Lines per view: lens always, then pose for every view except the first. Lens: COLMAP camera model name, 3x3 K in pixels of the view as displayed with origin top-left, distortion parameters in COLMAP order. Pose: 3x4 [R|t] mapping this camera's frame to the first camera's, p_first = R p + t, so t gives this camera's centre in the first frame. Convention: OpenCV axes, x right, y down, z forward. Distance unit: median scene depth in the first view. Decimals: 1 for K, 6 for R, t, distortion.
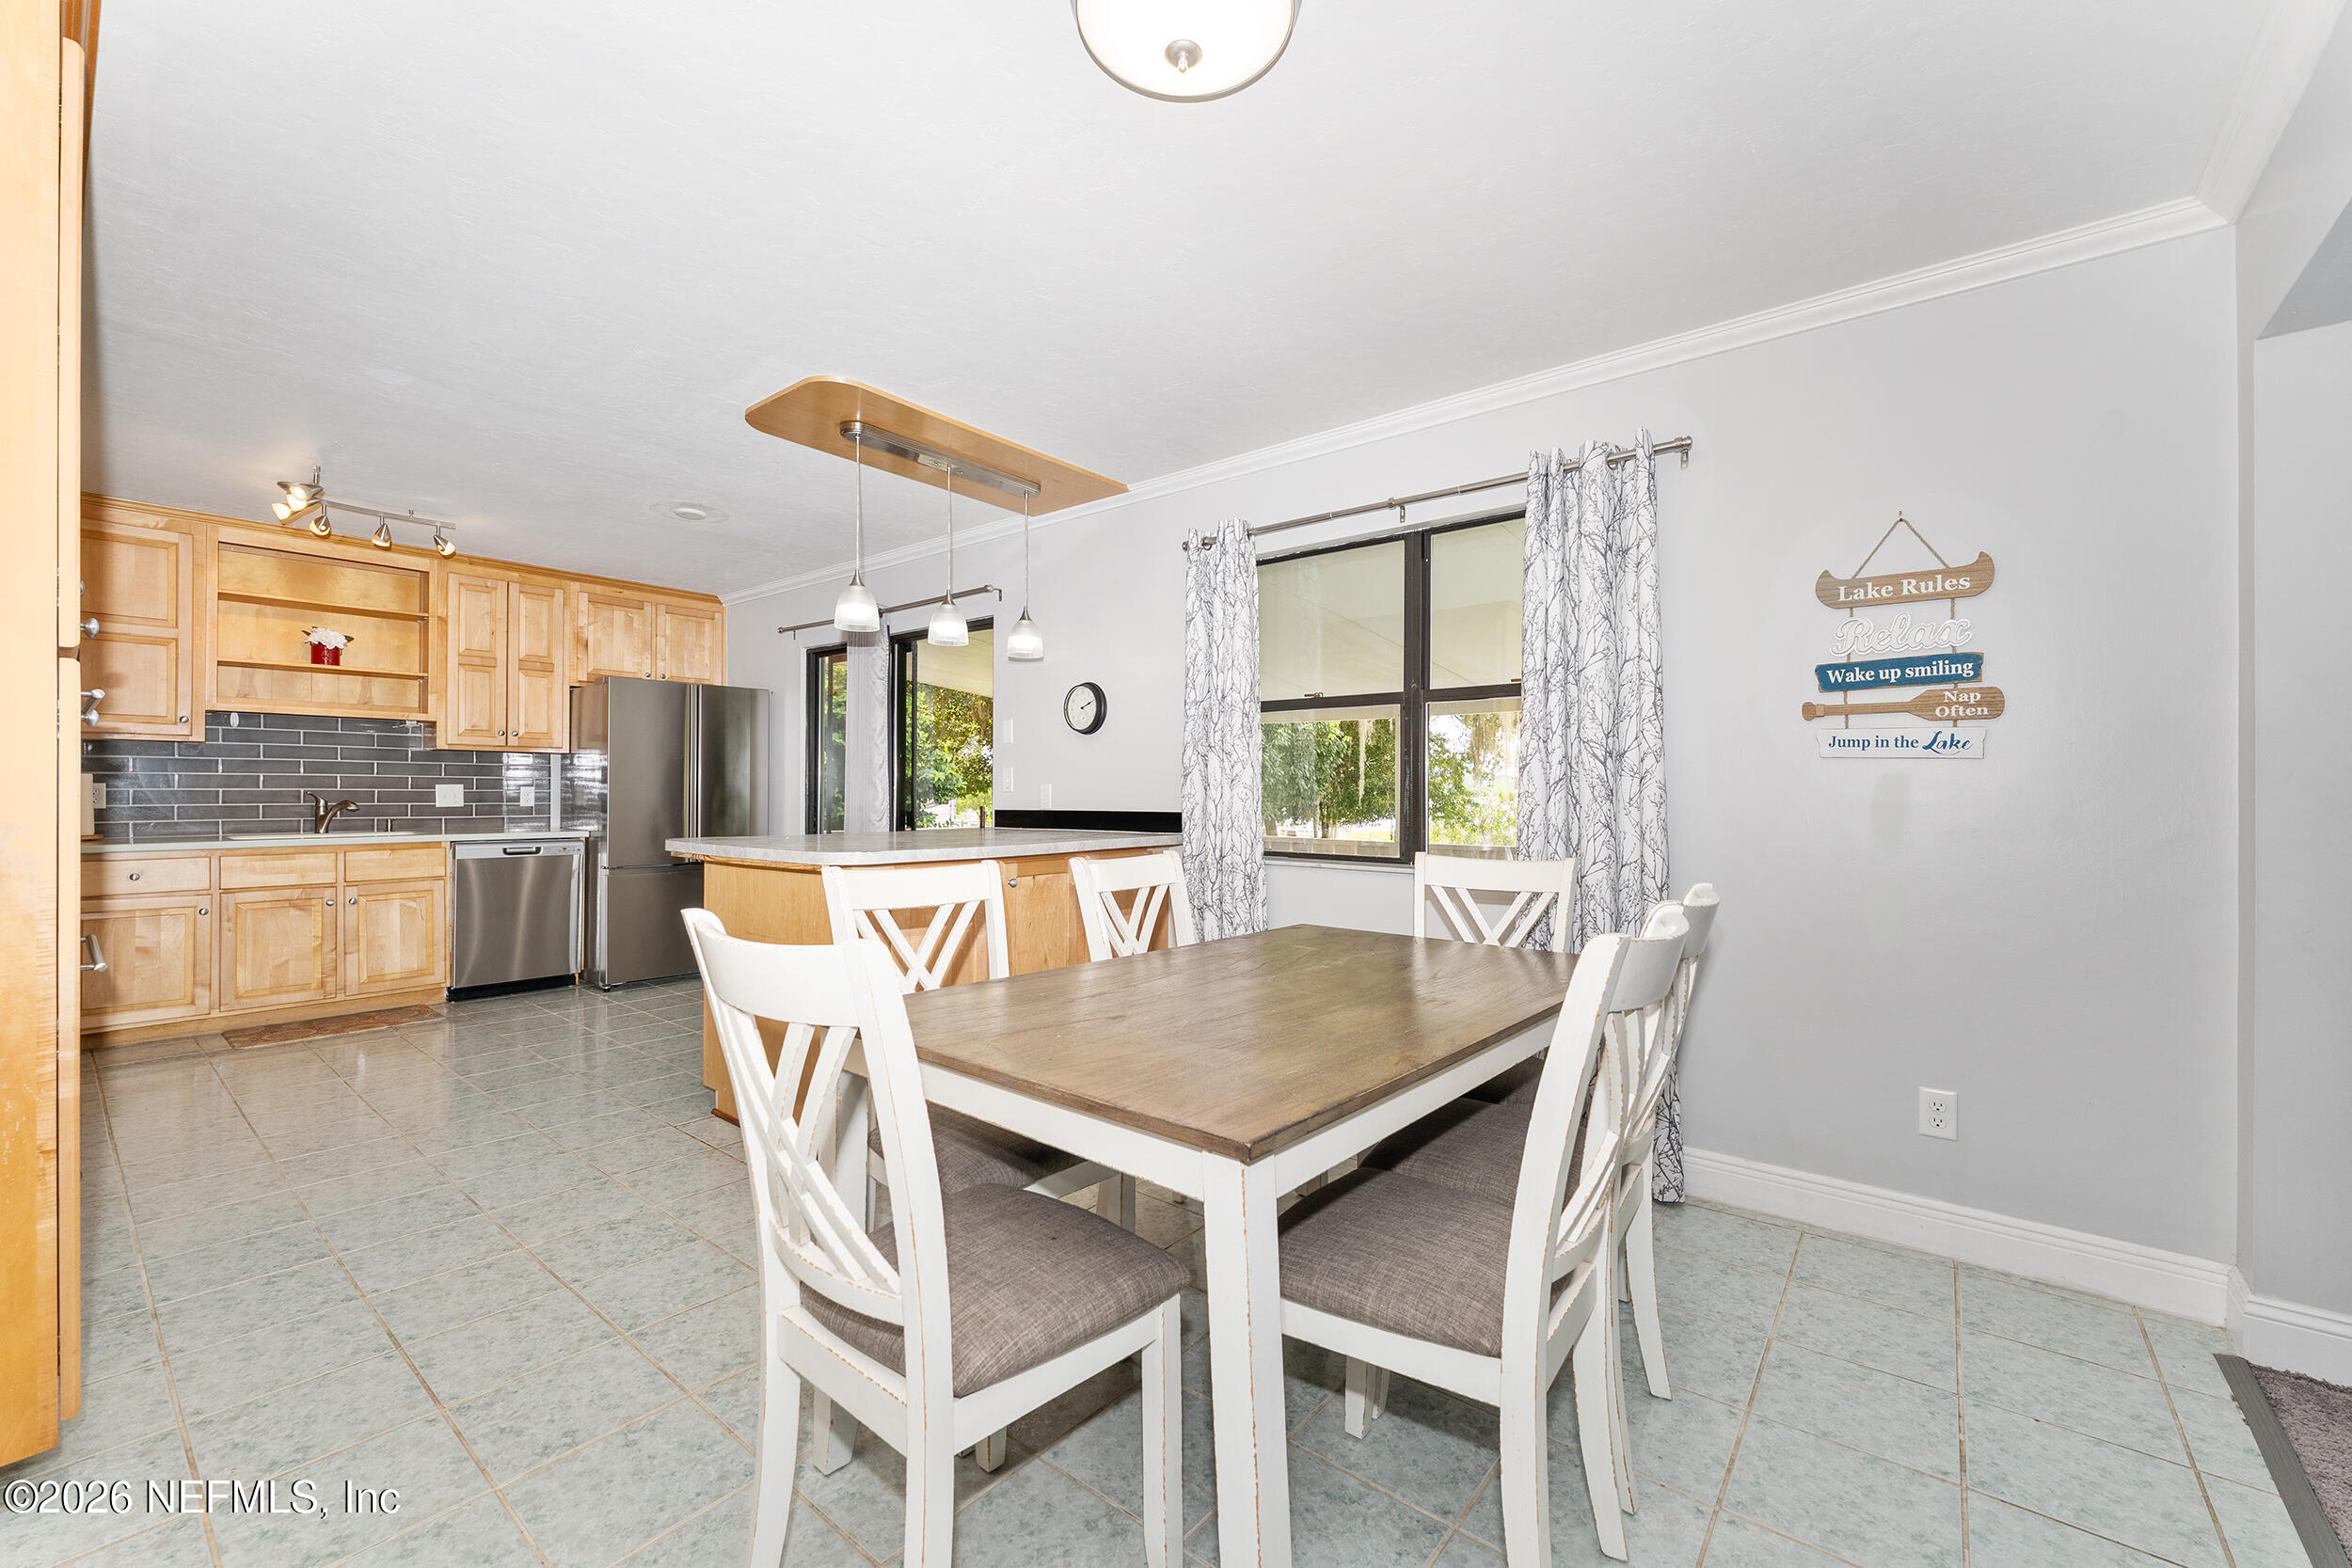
lens RADIAL K [[937.4, 0, 1178.6], [0, 937.4, 787.3], [0, 0, 1]] dist [-0.000678, 0.000157]
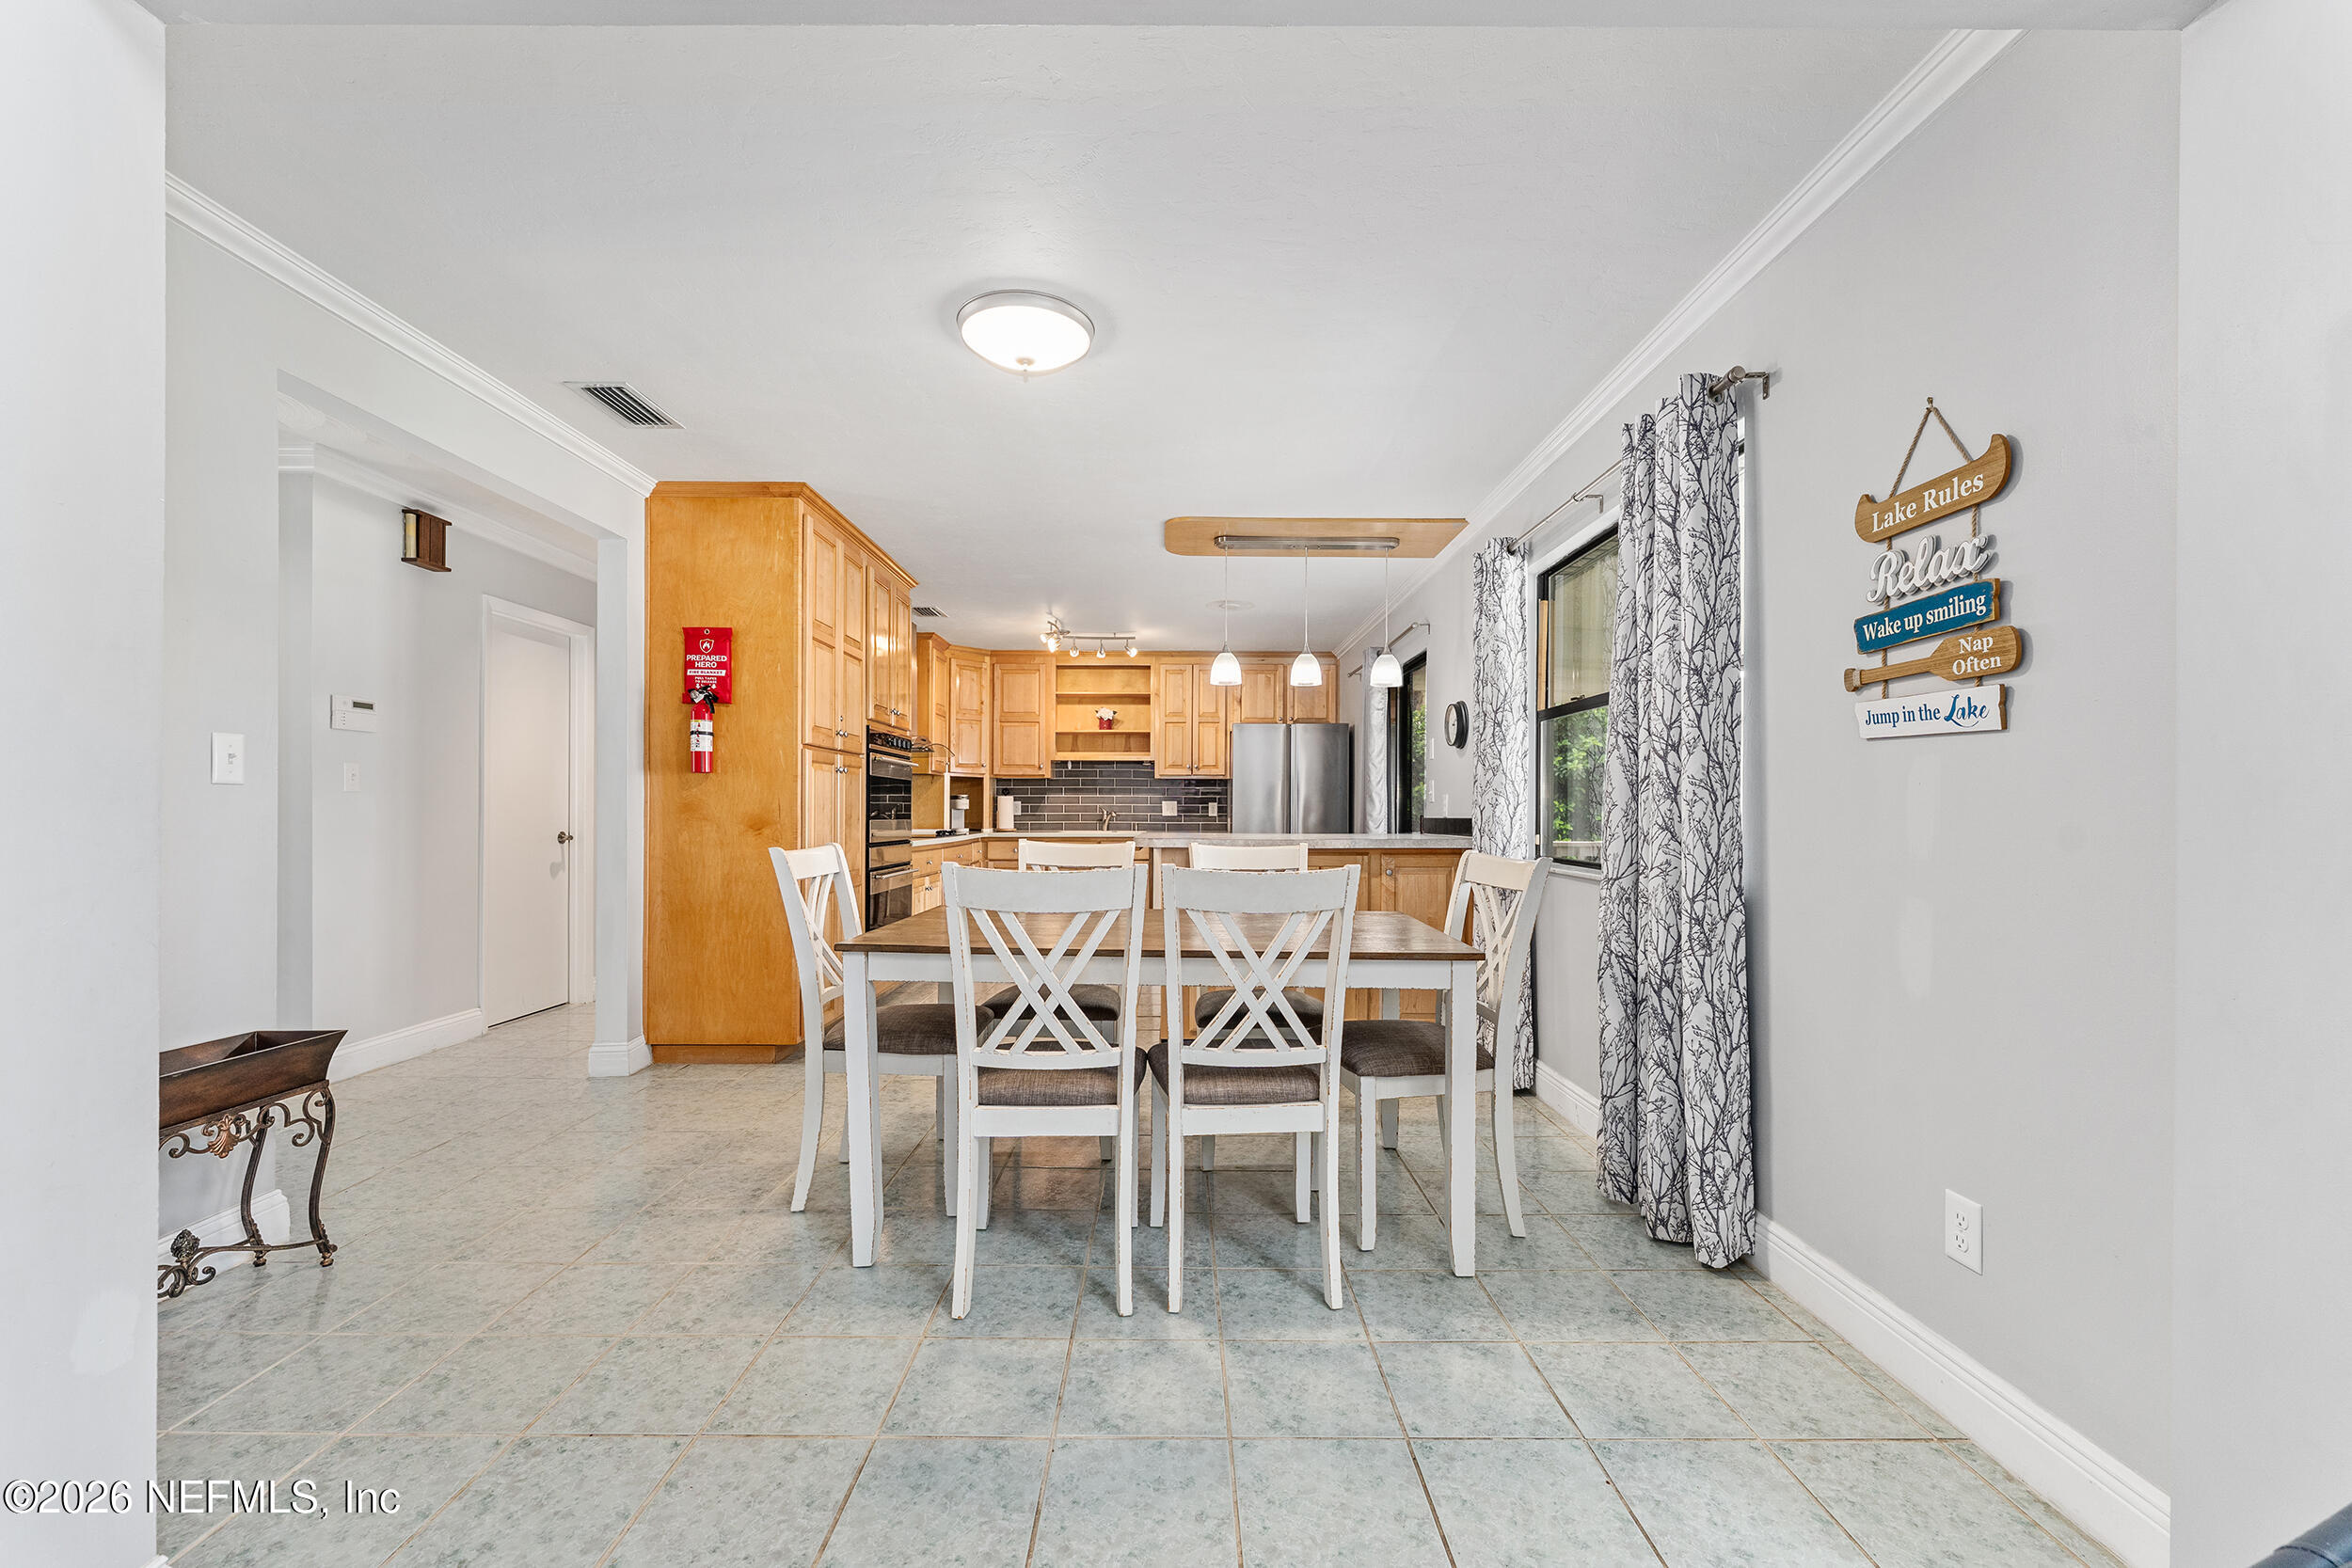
lens RADIAL K [[944.5, 0, 1182.2], [0, 944.5, 811.3], [0, 0, 1]] dist [0.002202, -0.000648]
pose [[0.635343, -0.001742, -0.772228, 0.946364], [0.004718, 0.999988, 0.001626, 0.023741], [0.772215, -0.004676, 0.635344, 0.078957]]
